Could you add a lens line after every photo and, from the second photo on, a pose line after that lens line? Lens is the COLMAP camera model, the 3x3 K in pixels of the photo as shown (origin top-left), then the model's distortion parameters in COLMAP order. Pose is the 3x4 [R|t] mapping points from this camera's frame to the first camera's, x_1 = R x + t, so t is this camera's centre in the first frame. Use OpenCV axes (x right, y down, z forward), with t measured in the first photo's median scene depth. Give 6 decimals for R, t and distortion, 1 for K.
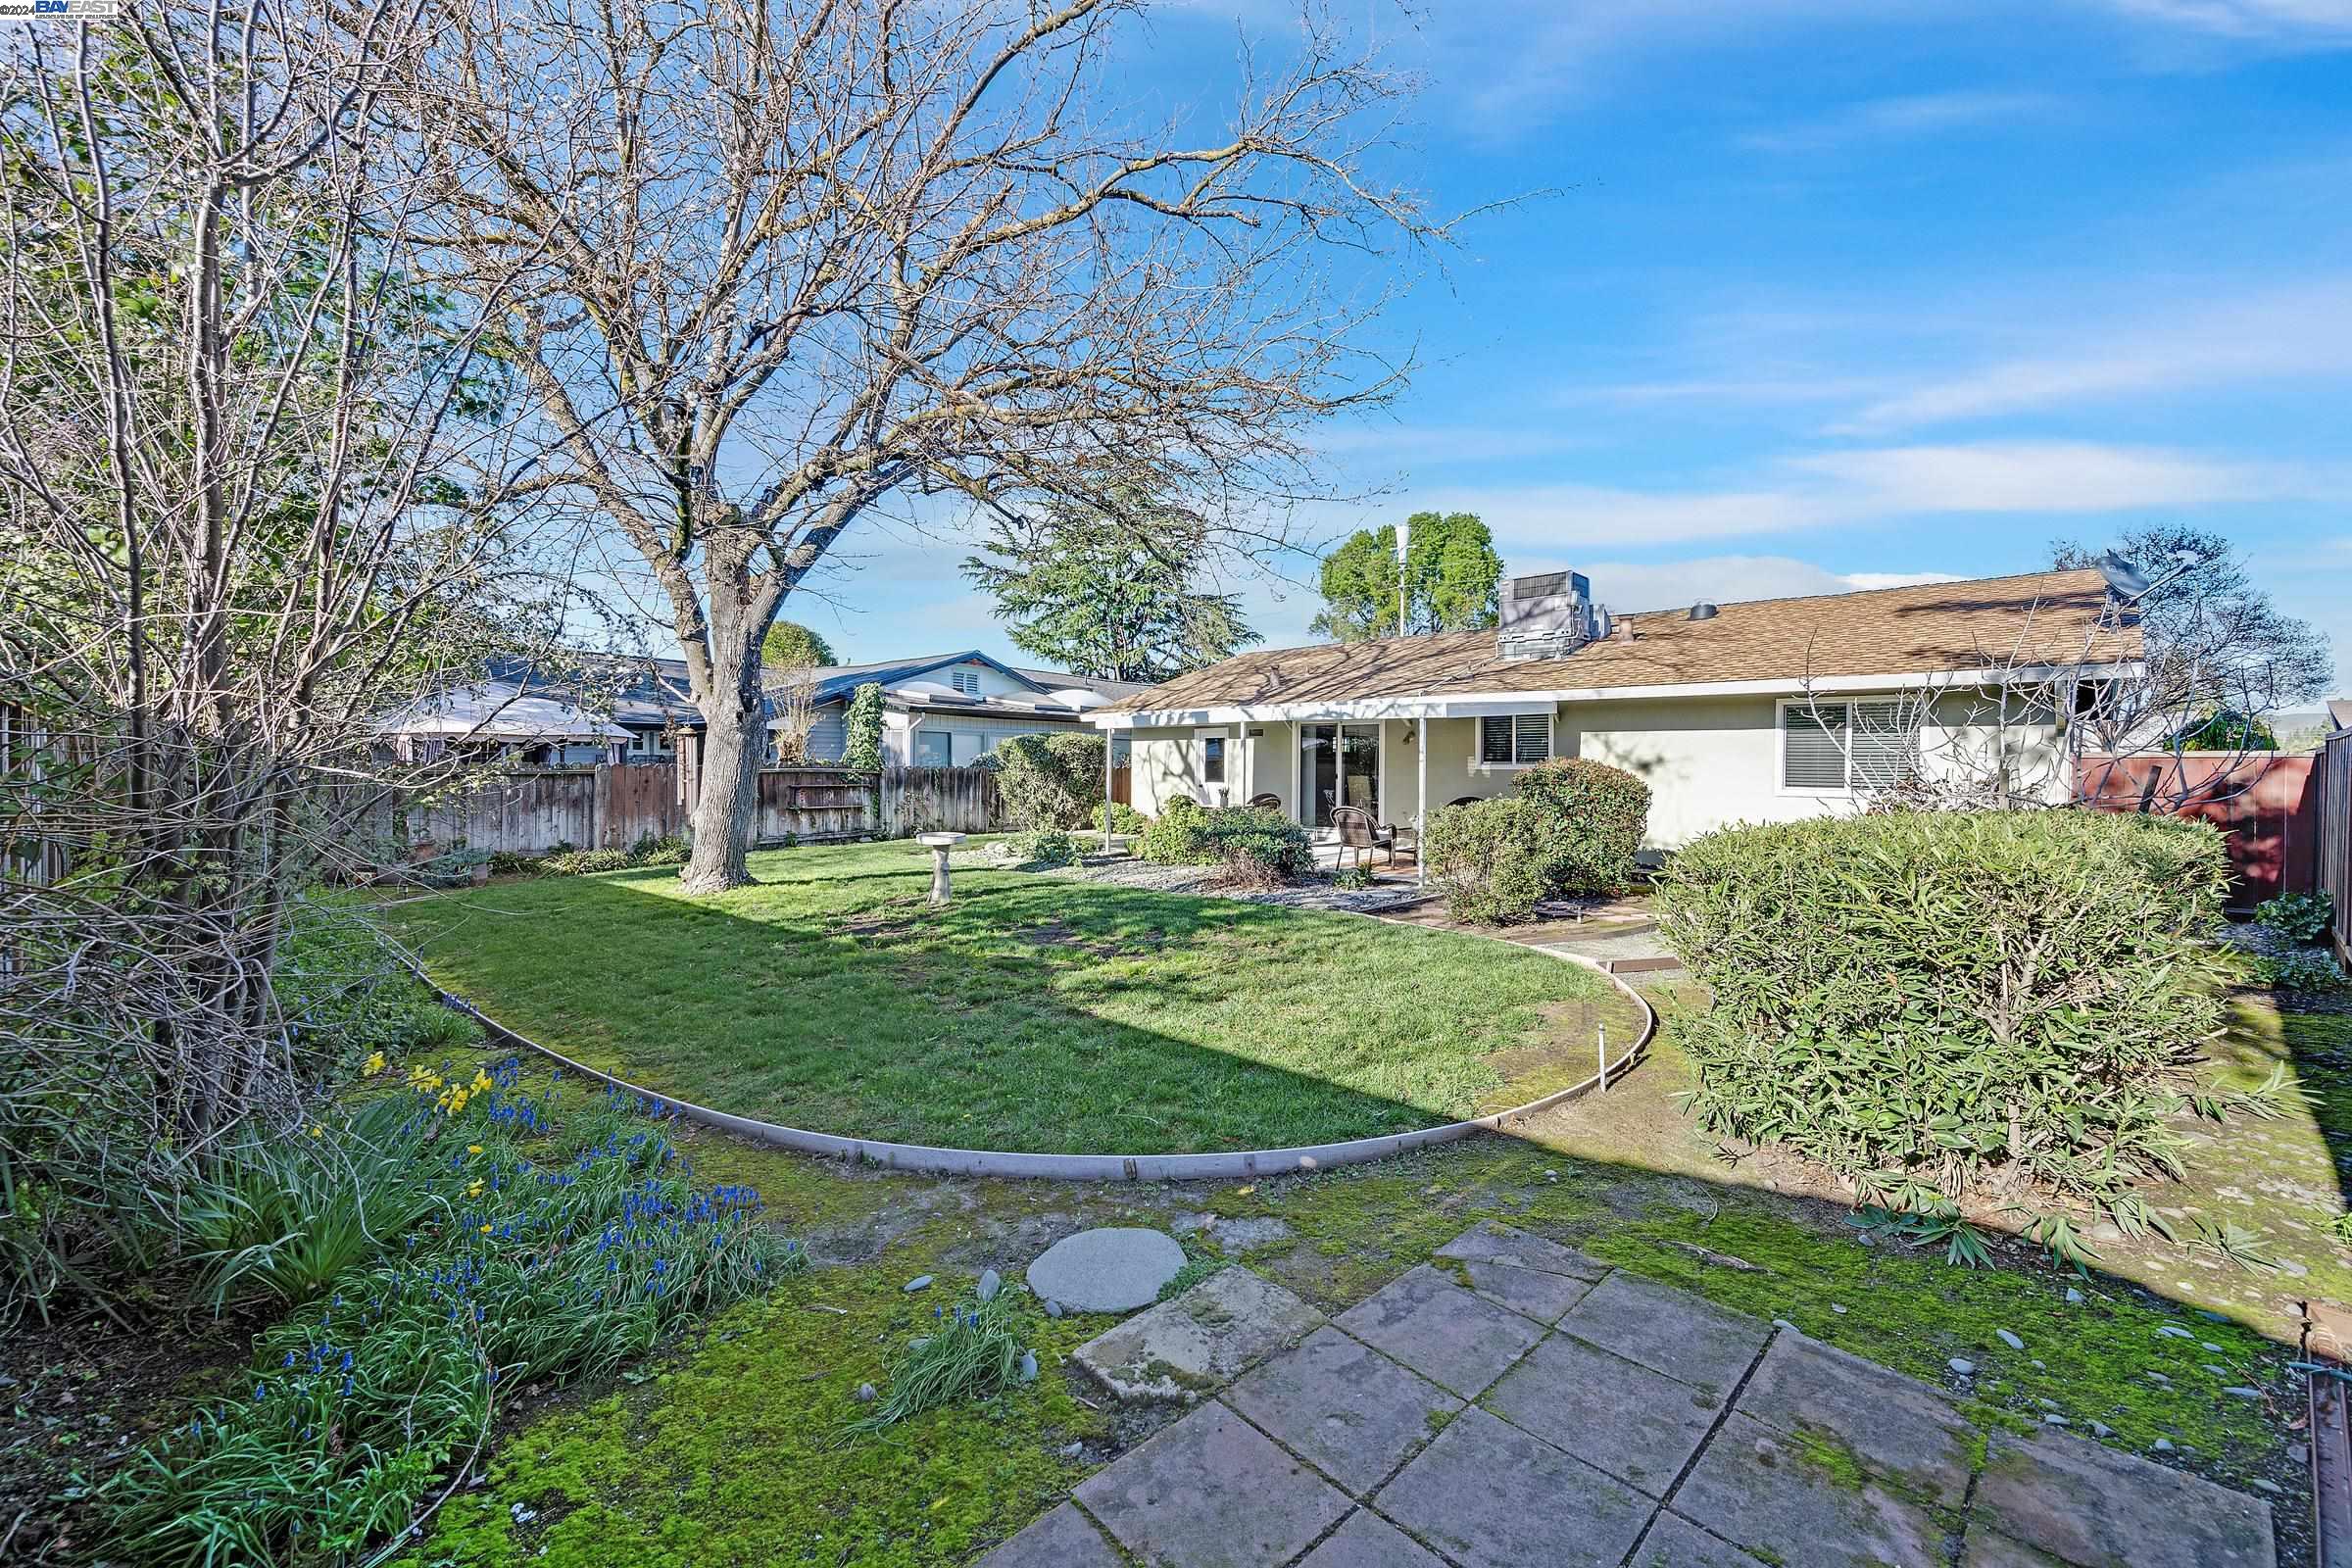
lens RADIAL K [[927.6, 0, 1176.3], [0, 927.6, 779.8], [0, 0, 1]] dist [-0.001714, 0.000202]
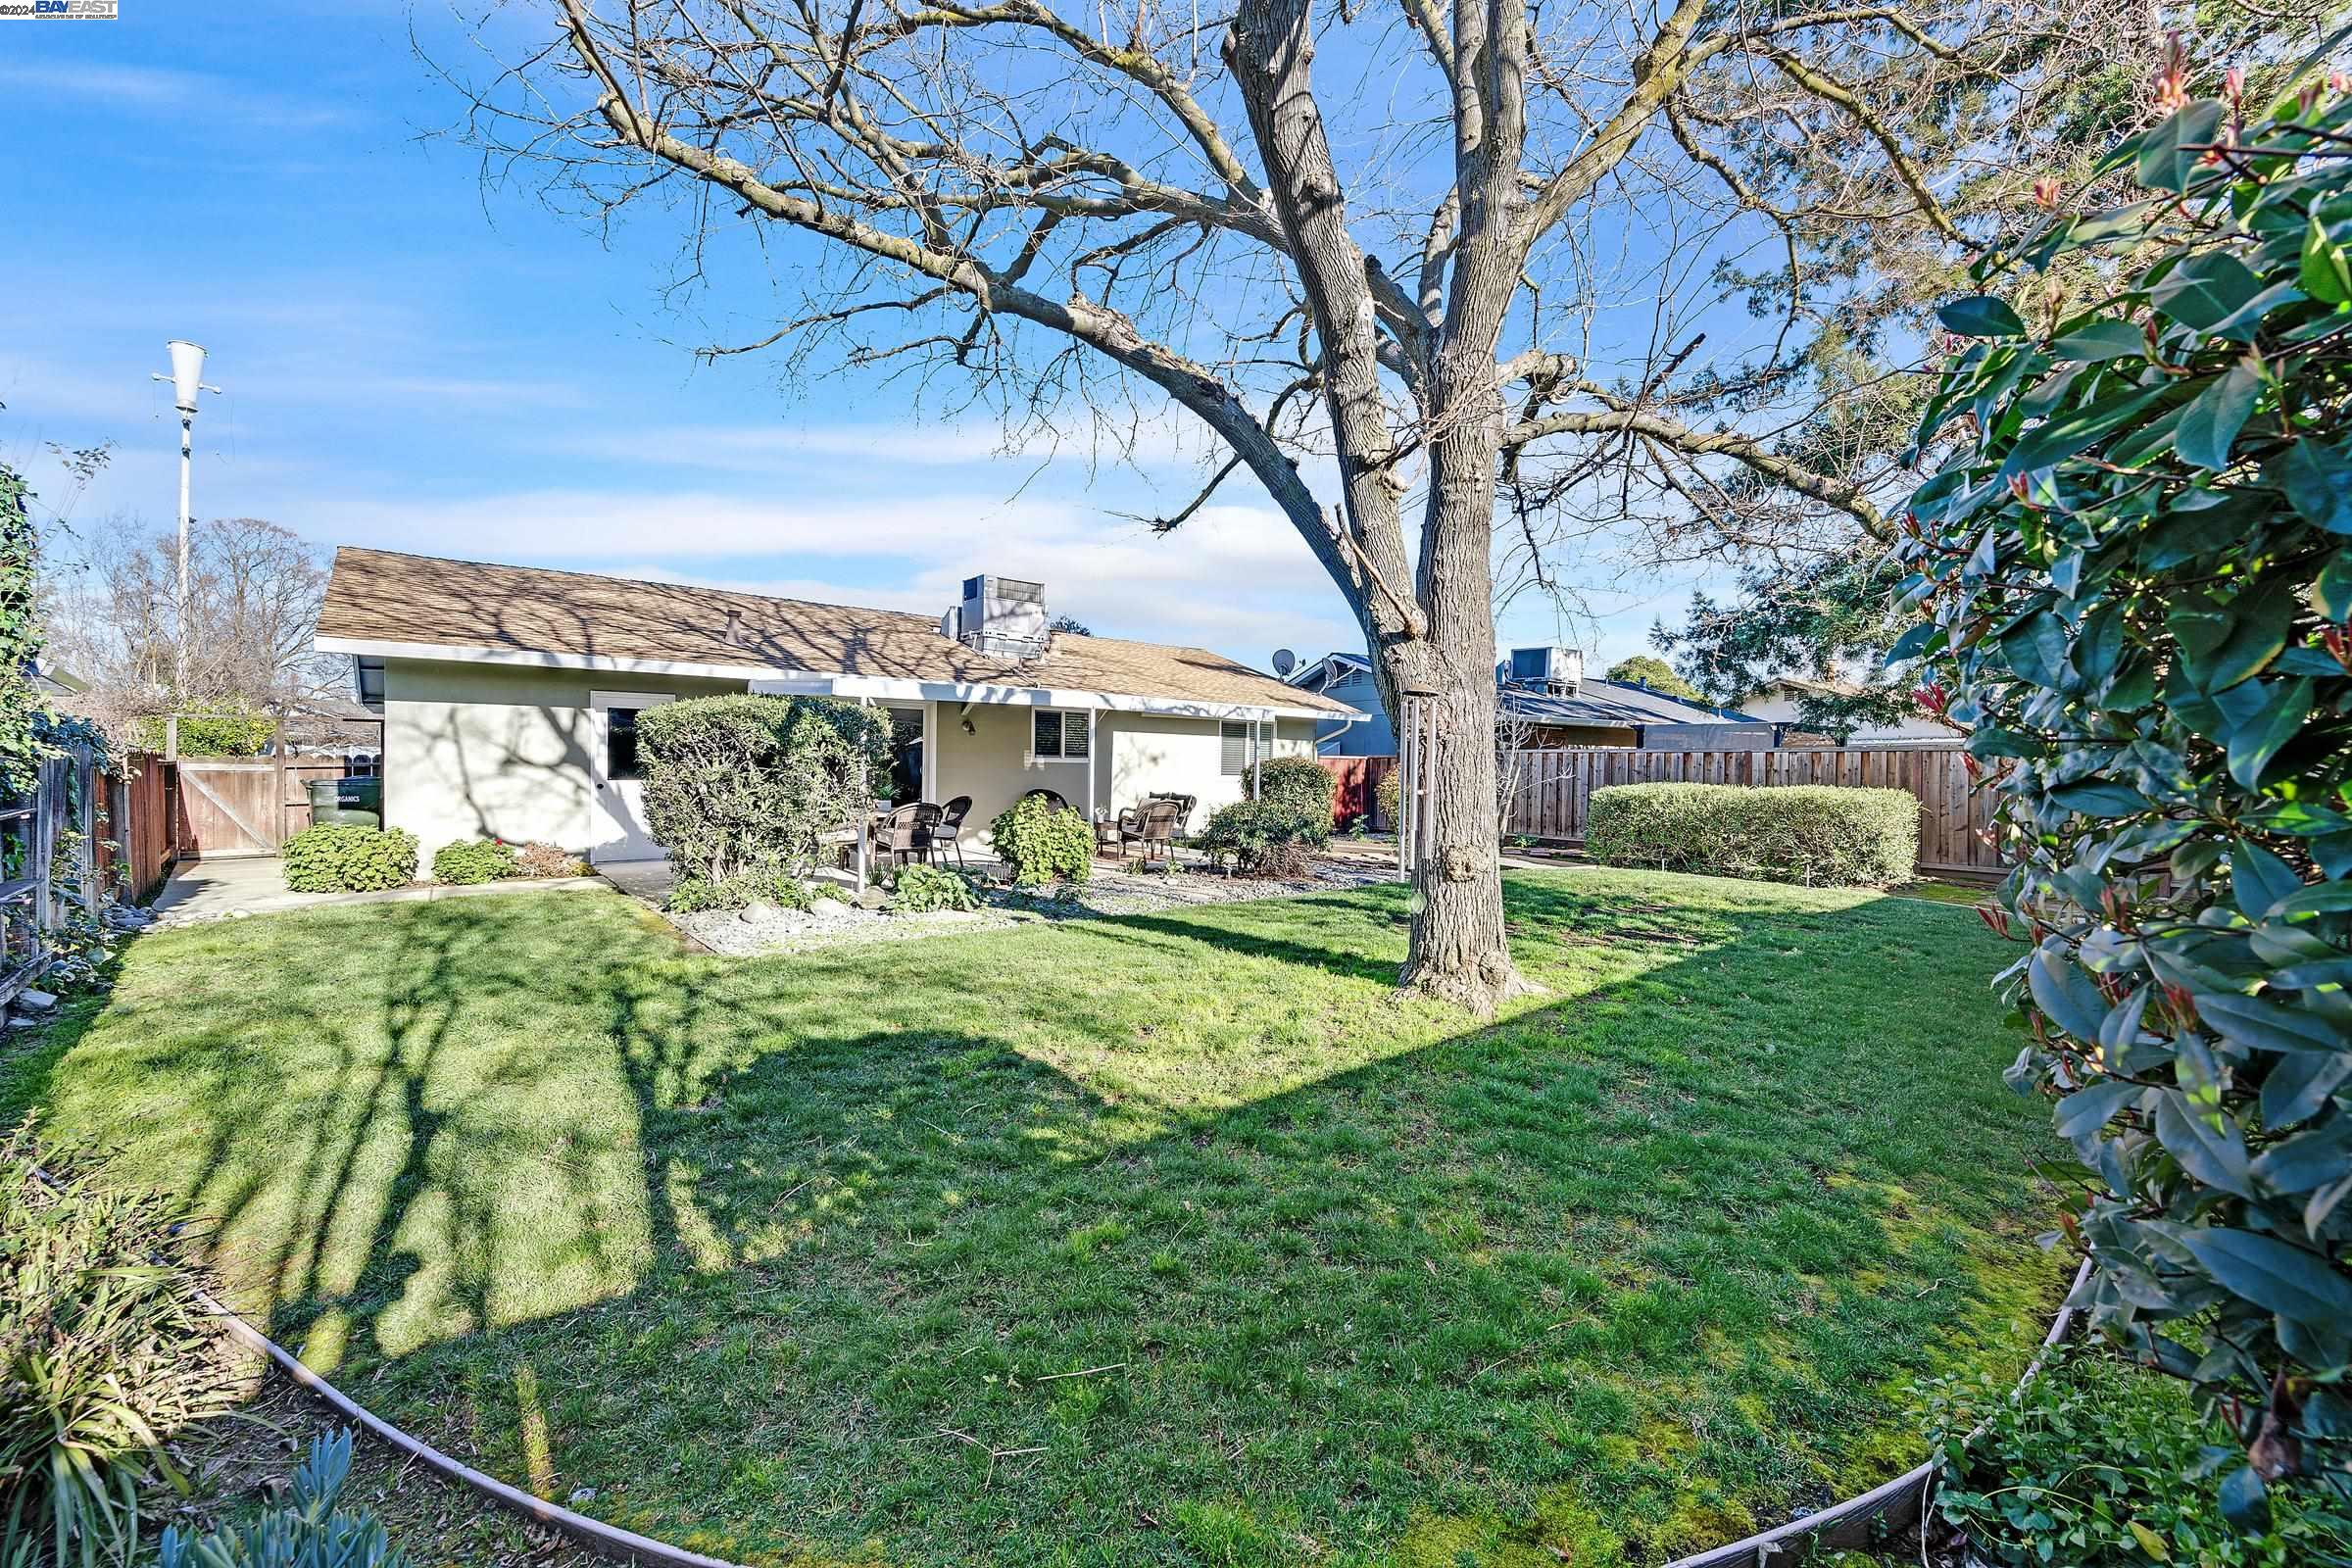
lens RADIAL K [[927.6, 0, 1176.0], [0, 927.6, 778.1], [0, 0, 1]] dist [-0.001714, 0.000202]
pose [[0.301833, -0.007119, 0.953334, -0.551481], [-0.004964, 0.999947, 0.009039, -0.004174], [-0.953348, -0.007461, 0.301781, 0.512525]]
